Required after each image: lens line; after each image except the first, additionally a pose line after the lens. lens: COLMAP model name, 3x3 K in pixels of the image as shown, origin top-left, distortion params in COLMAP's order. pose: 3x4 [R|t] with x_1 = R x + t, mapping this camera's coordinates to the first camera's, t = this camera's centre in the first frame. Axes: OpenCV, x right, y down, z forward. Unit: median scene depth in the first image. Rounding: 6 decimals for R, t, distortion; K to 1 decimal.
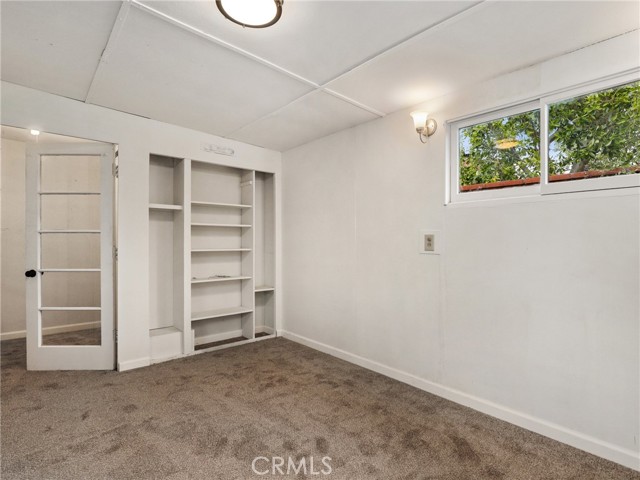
lens RADIAL K [[332.8, 0, 324.3], [0, 332.8, 240.0], [0, 0, 1]] dist [-0.014709, 0.002422]
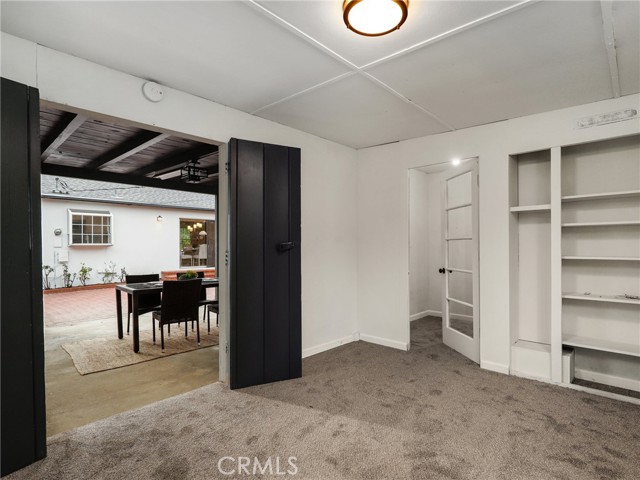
lens RADIAL K [[332.8, 0, 323.7], [0, 332.8, 243.6], [0, 0, 1]] dist [-0.014709, 0.002422]
pose [[0.087496, -0.011327, -0.996100, 0.406247], [0.006112, 0.999923, -0.010834, 0.002999], [0.996146, -0.005140, 0.087559, 0.394877]]
